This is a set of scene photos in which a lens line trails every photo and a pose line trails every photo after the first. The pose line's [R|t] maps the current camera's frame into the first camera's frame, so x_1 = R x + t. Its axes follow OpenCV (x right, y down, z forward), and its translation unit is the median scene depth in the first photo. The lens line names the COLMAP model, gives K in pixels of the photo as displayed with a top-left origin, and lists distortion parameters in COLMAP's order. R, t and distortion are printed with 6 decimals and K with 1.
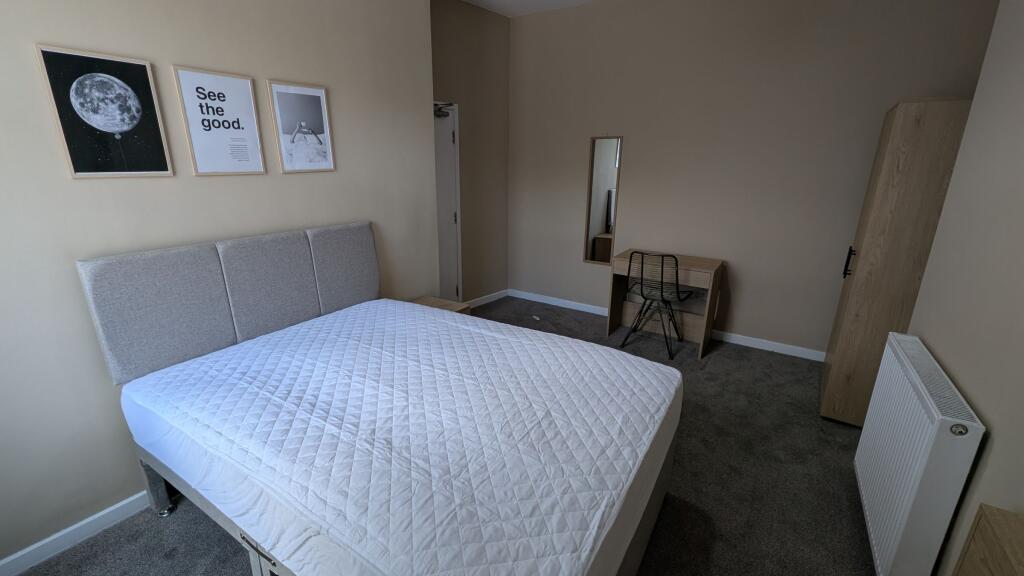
lens RADIAL K [[435.8, 0, 512.0], [0, 435.8, 288.0], [0, 0, 1]] dist [0.000992, 0.064583]
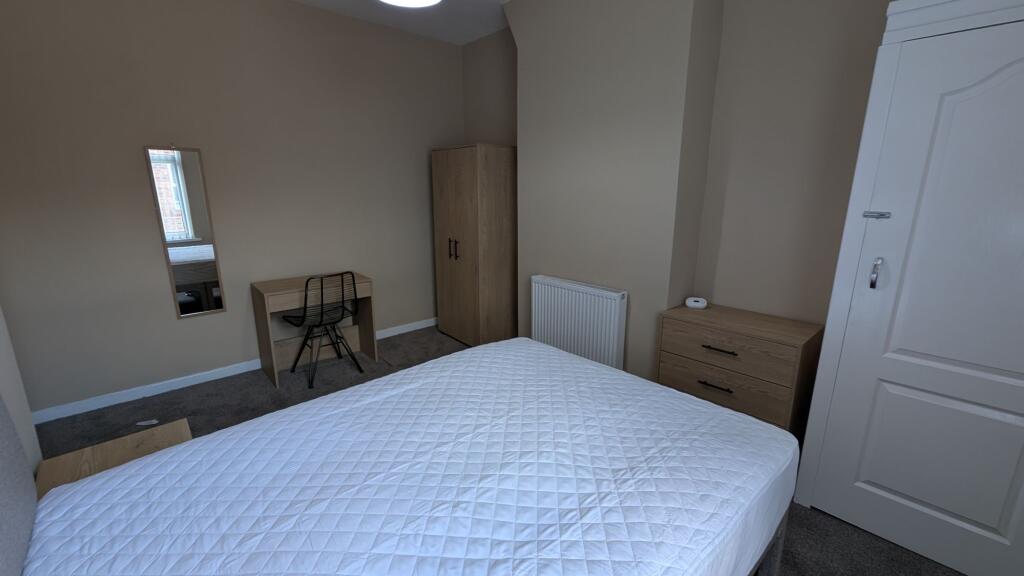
lens RADIAL K [[428.3, 0, 512.0], [0, 428.3, 288.0], [0, 0, 1]] dist [0.000785, 0.000060]
pose [[0.267378, -0.241048, 0.932955, -0.439249], [0.283255, 0.945091, 0.163005, -0.090271], [-0.921019, 0.220680, 0.320975, 0.334739]]
